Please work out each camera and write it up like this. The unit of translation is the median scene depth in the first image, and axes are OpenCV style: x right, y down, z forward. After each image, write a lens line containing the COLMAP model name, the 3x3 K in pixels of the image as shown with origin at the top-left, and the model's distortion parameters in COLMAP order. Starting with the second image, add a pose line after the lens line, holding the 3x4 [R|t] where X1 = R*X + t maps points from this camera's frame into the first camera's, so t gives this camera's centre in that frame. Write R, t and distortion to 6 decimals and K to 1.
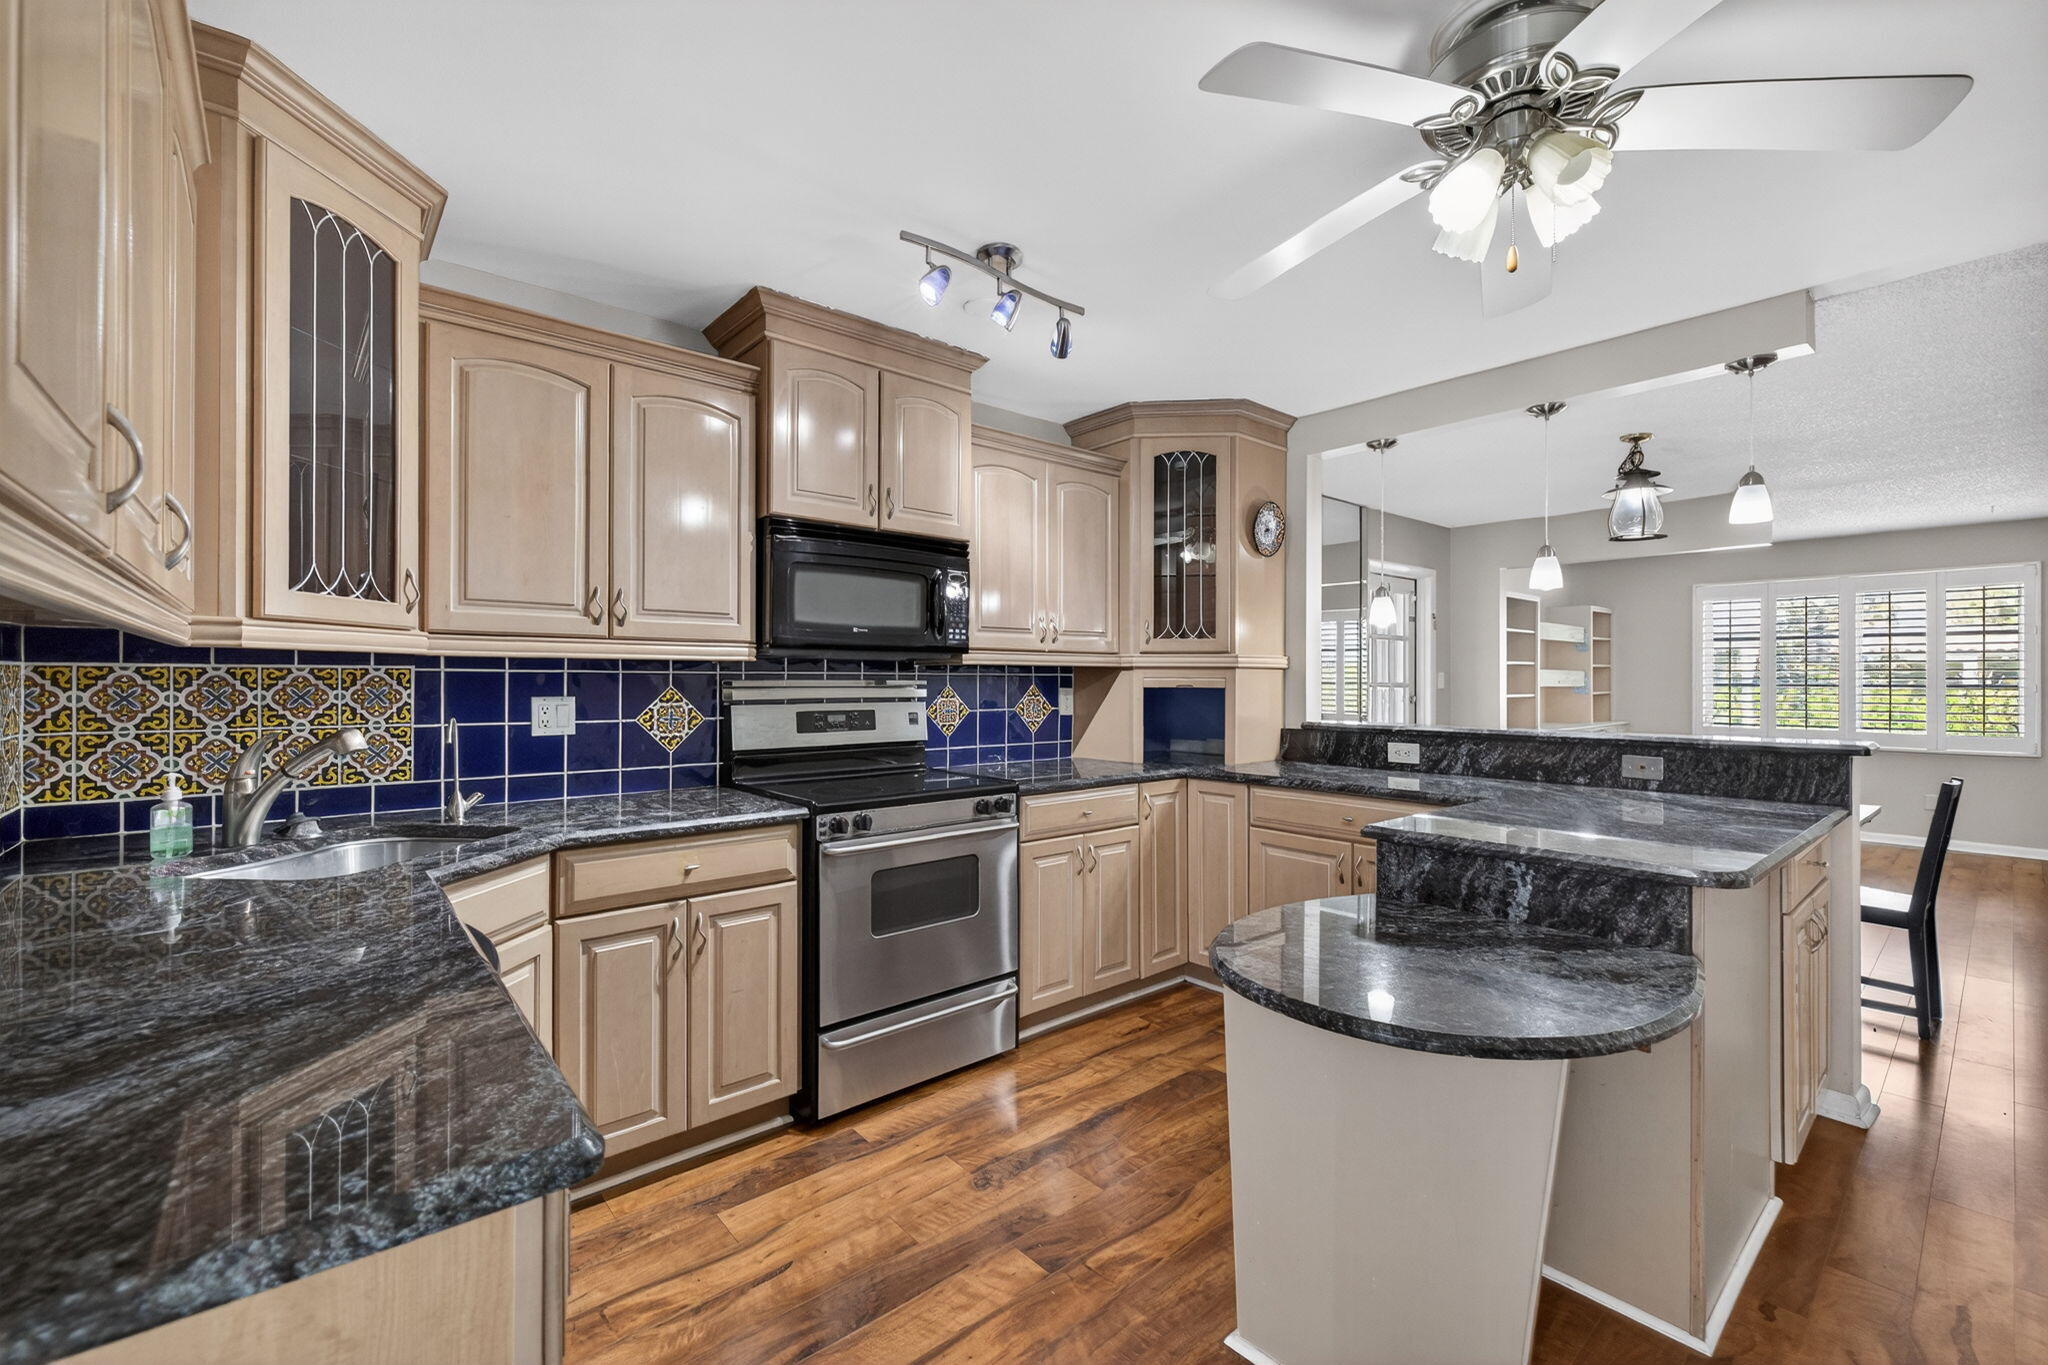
lens RADIAL K [[850.0, 0, 1026.5], [0, 850.0, 681.5], [0, 0, 1]] dist [0.007204, 0.000054]
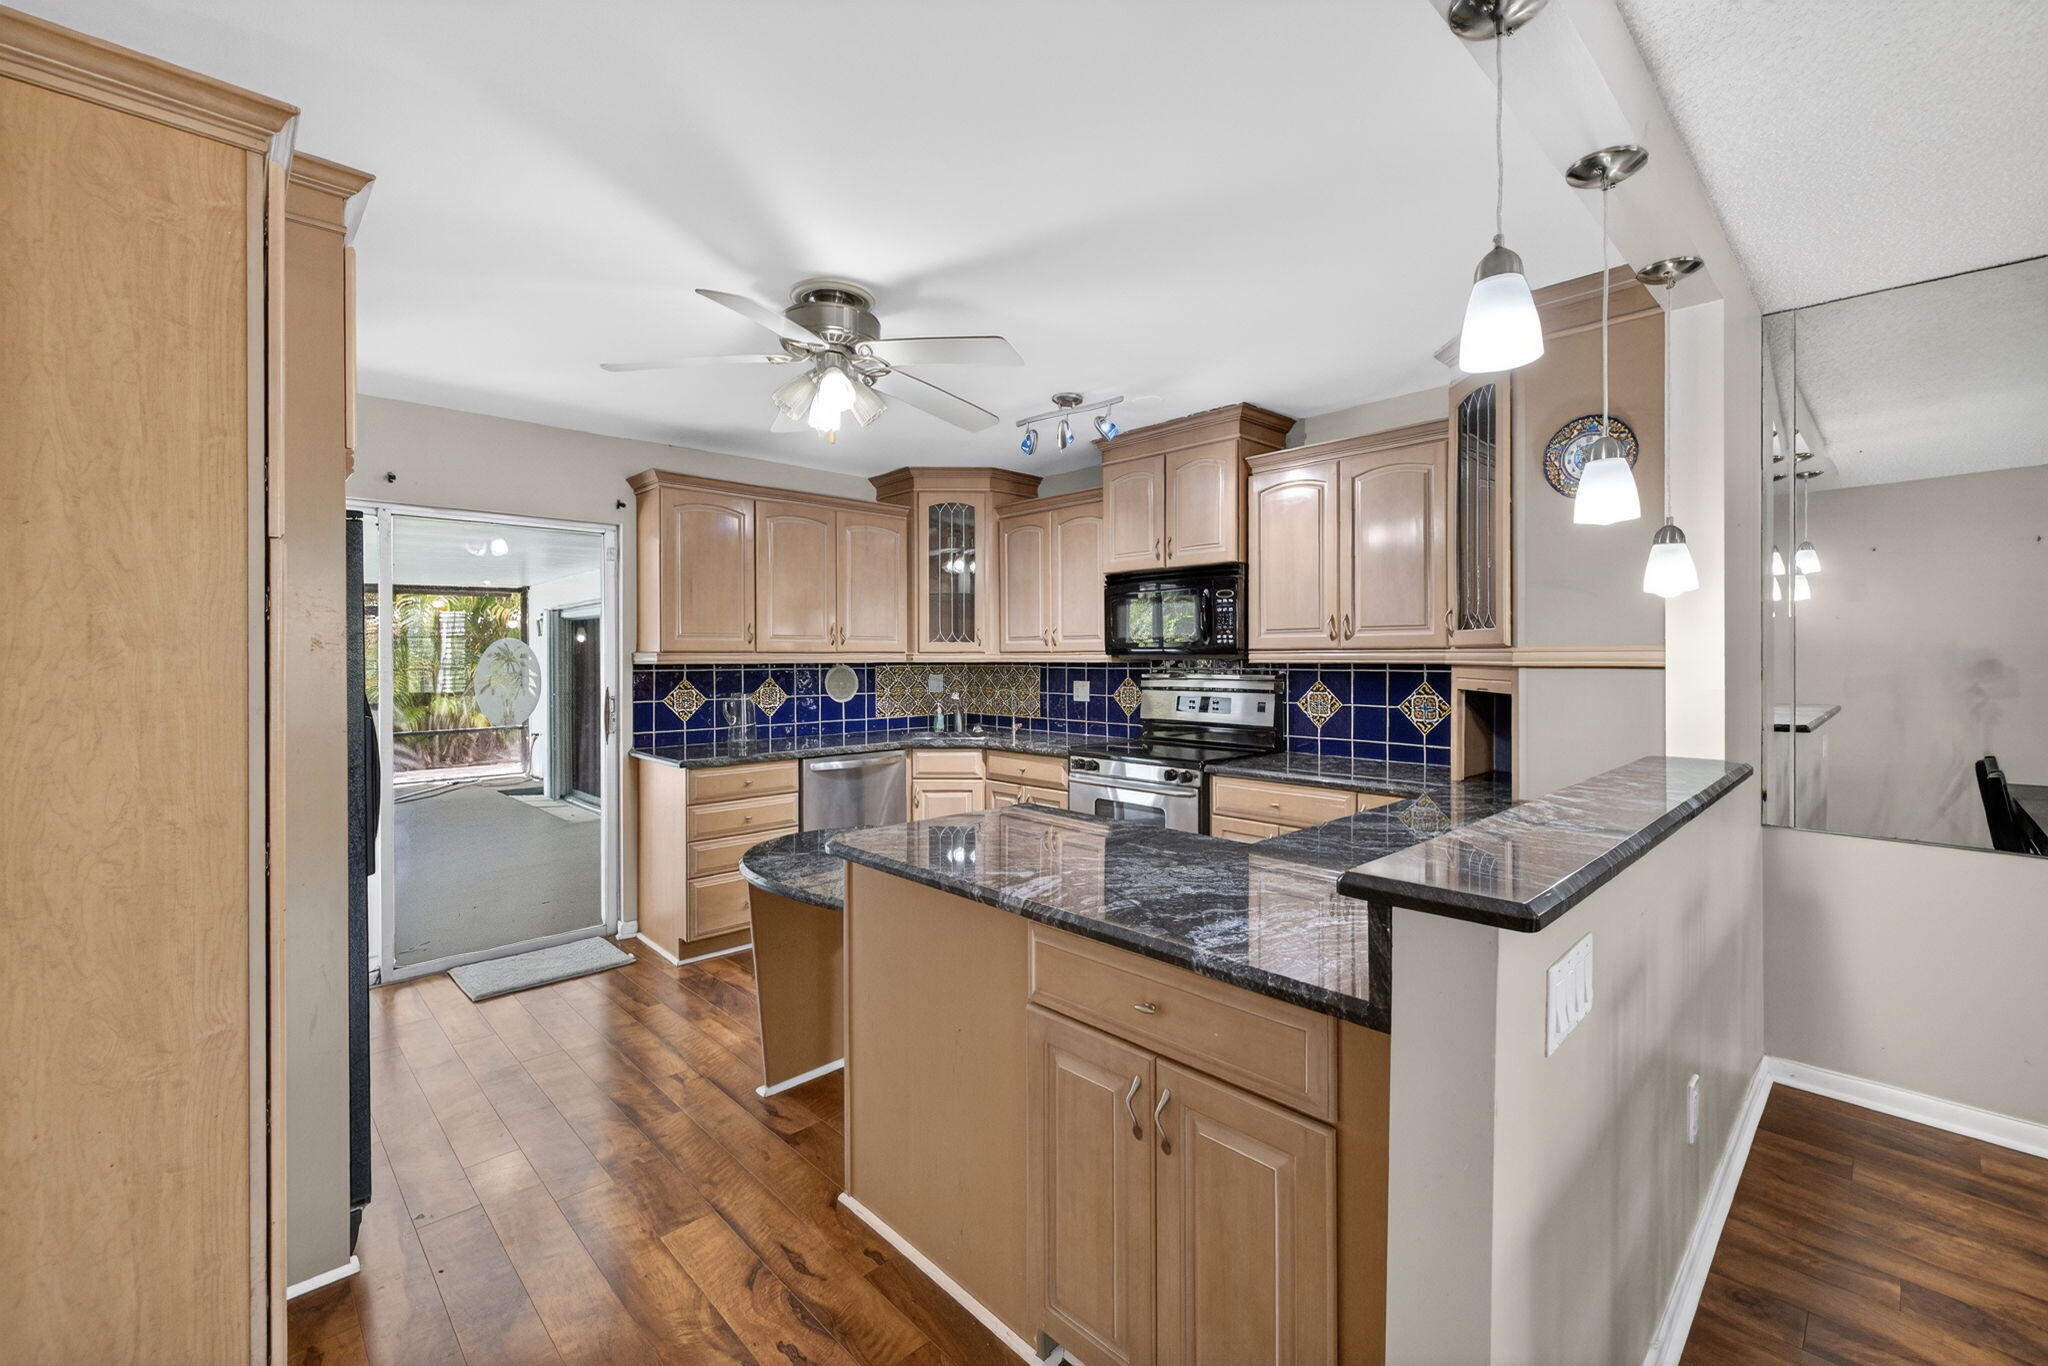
lens RADIAL K [[850.0, 0, 1026.1], [0, 850.0, 665.8], [0, 0, 1]] dist [0.007204, 0.000054]
pose [[0.045839, 0.006341, -0.998929, 1.341160], [0.000629, 0.999979, 0.006376, -0.028860], [0.998949, -0.000920, 0.045834, 0.776388]]
